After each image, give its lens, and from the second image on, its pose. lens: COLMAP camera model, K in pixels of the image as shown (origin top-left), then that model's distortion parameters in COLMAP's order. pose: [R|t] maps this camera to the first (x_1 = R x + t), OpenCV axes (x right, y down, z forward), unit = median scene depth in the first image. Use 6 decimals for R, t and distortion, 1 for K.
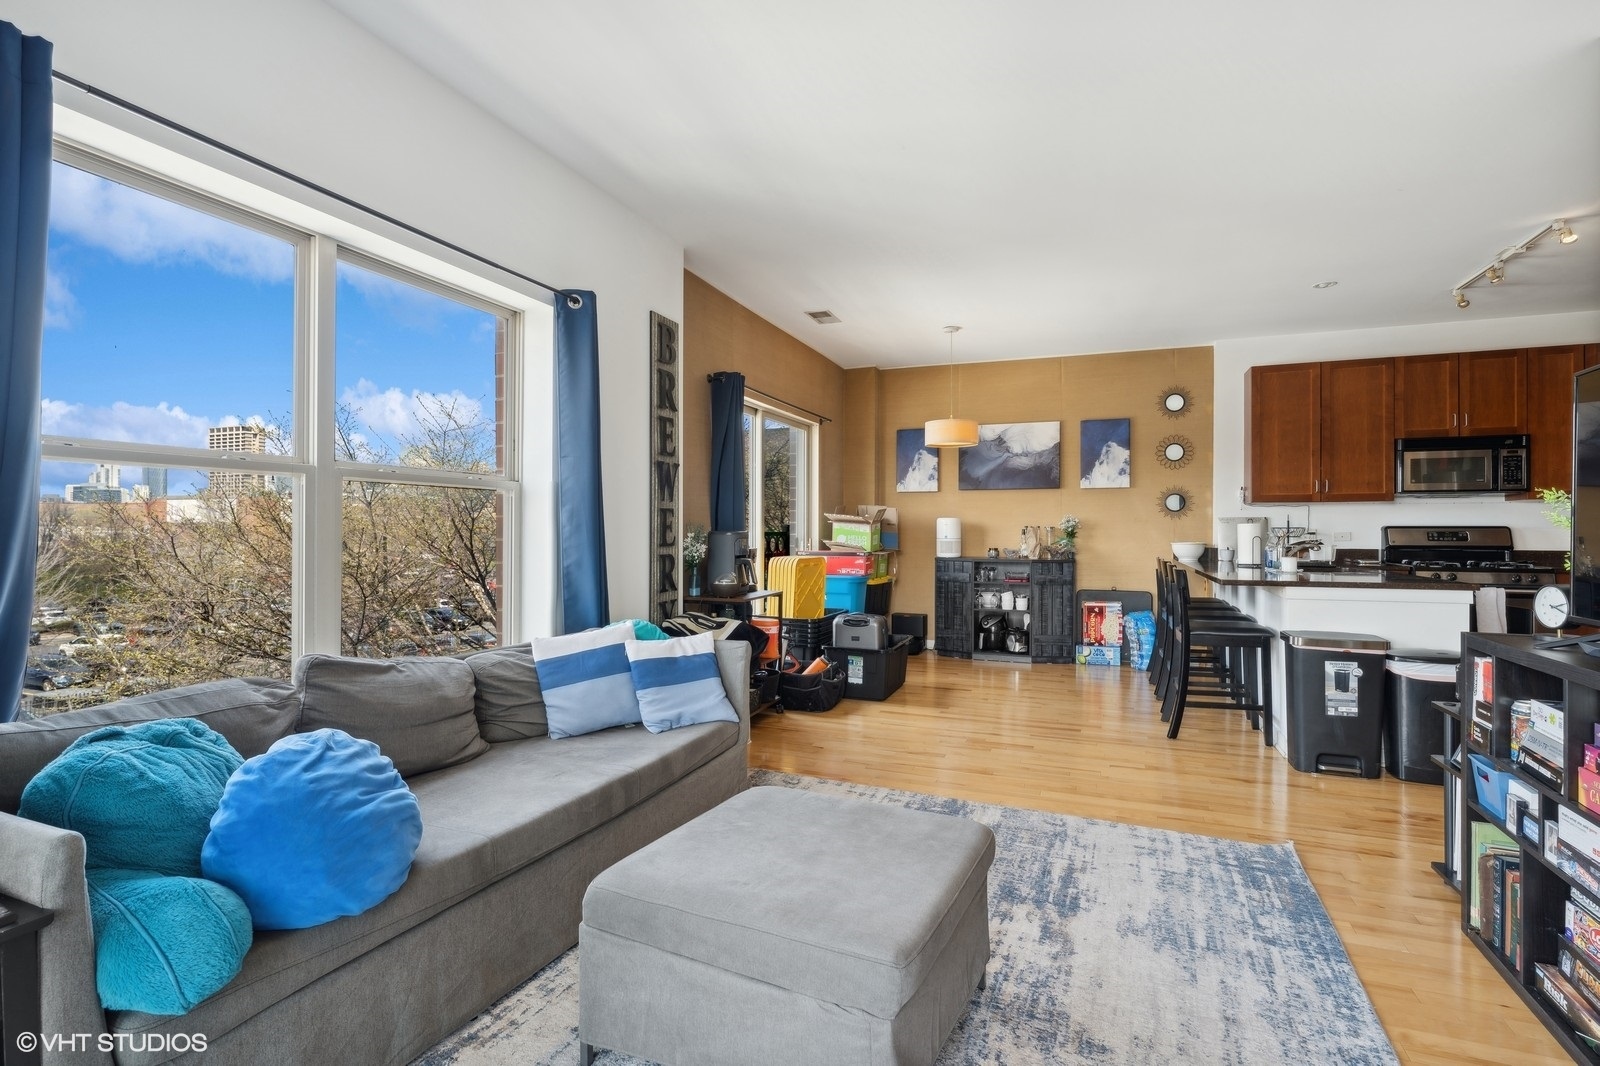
lens RADIAL K [[764.5, 0, 795.7], [0, 764.5, 528.4], [0, 0, 1]] dist [0.000603, 0.000412]
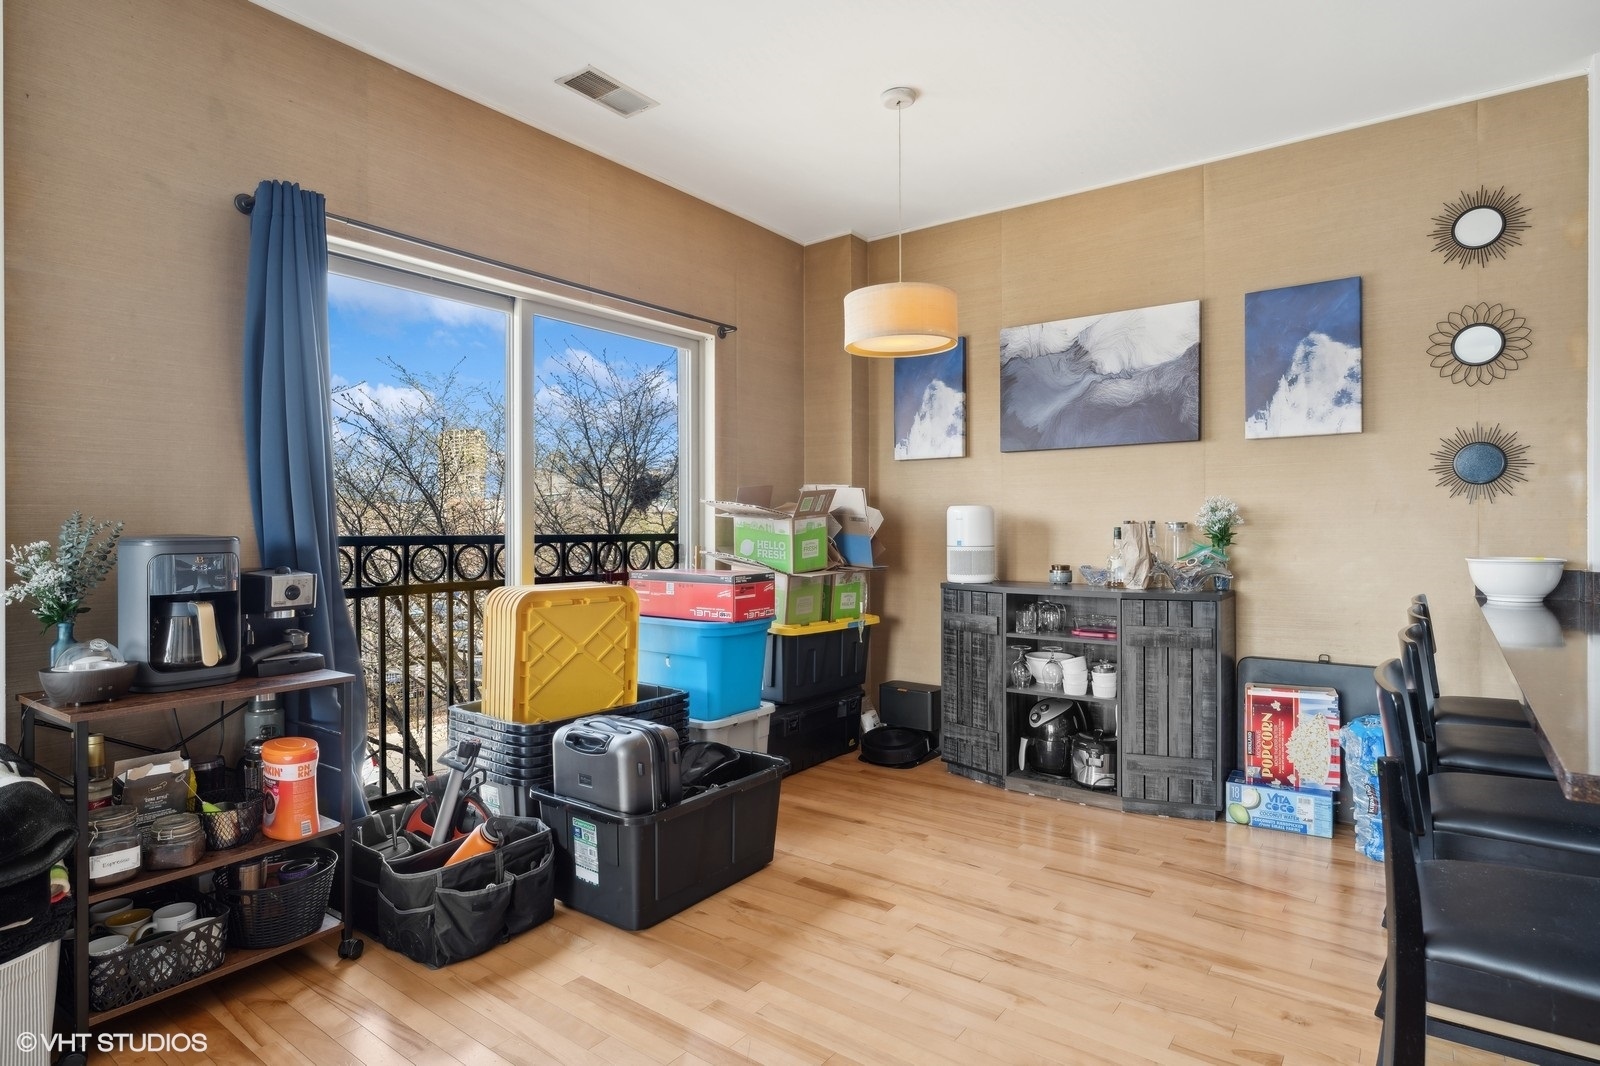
lens RADIAL K [[857.3, 0, 792.4], [0, 857.3, 527.0], [0, 0, 1]] dist [-0.001334, 0.000430]
pose [[0.963999, -0.004437, -0.265870, 0.253917], [0.004538, 0.999990, -0.000233, -0.000013], [0.265868, -0.000982, 0.964009, 0.438661]]
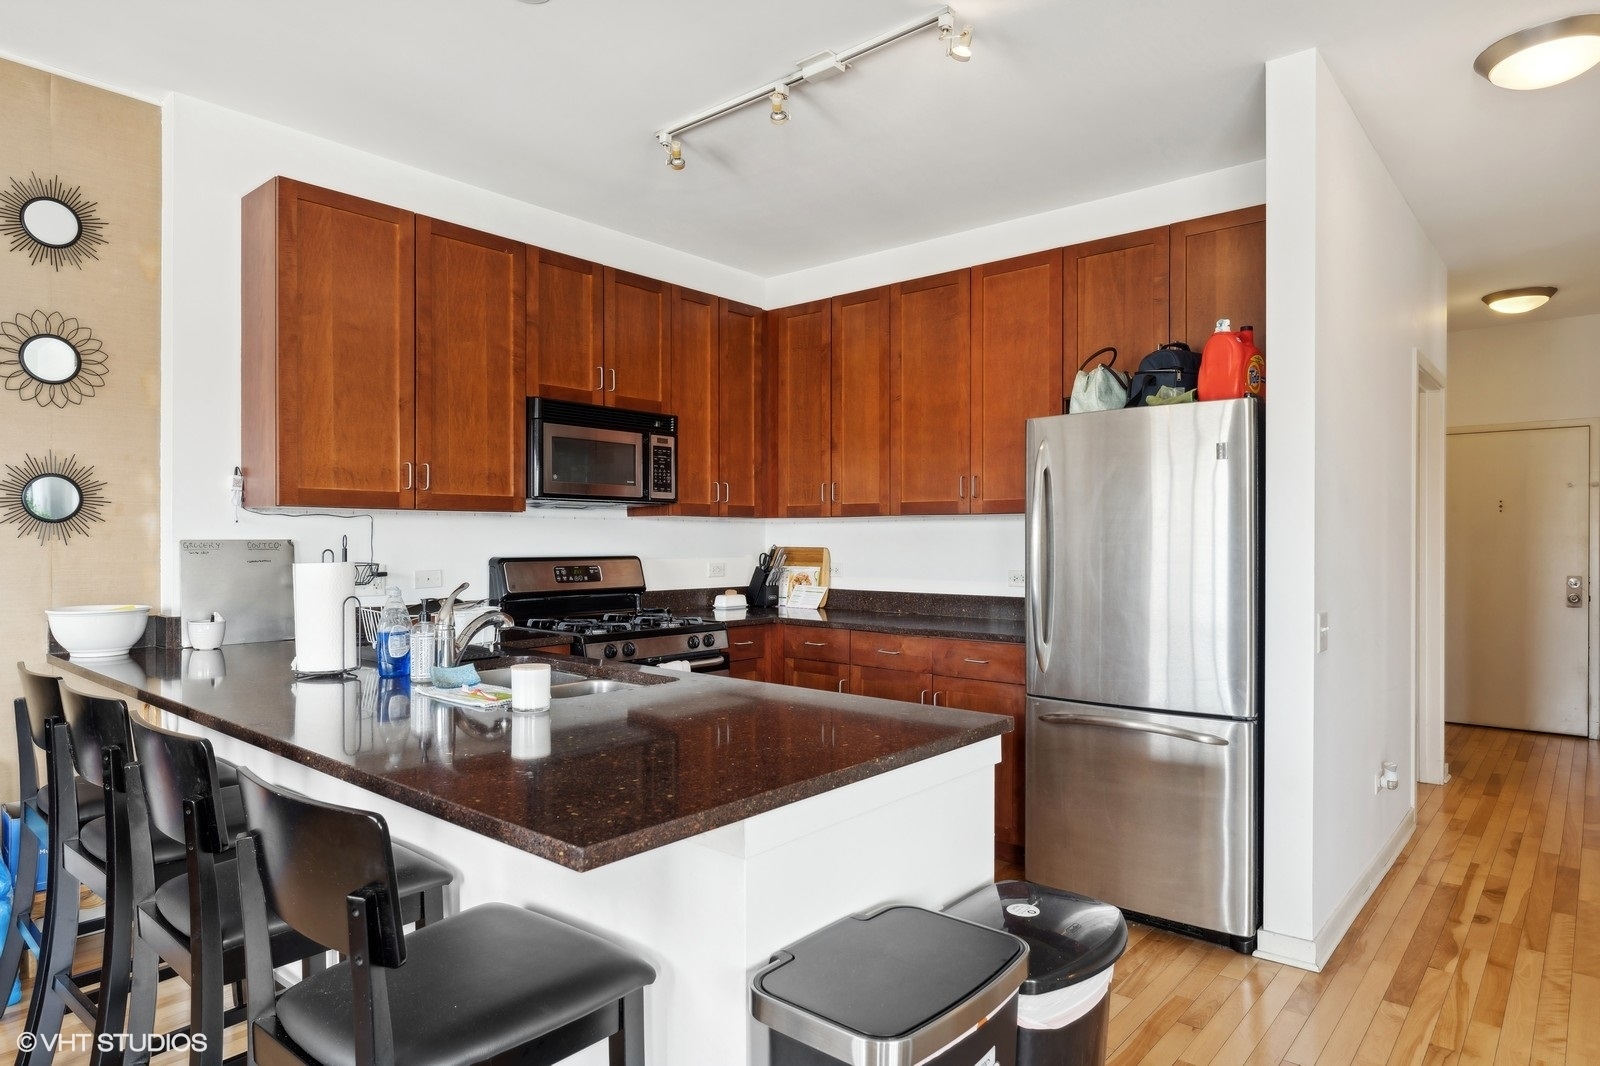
lens RADIAL K [[935.8, 0, 793.9], [0, 935.8, 544.0], [0, 0, 1]] dist [-0.002871, -0.000211]
pose [[0.332243, -0.004956, 0.943181, 0.193472], [-0.001757, 0.999981, 0.005873, -0.015112], [-0.943192, -0.003609, 0.332228, 0.517358]]
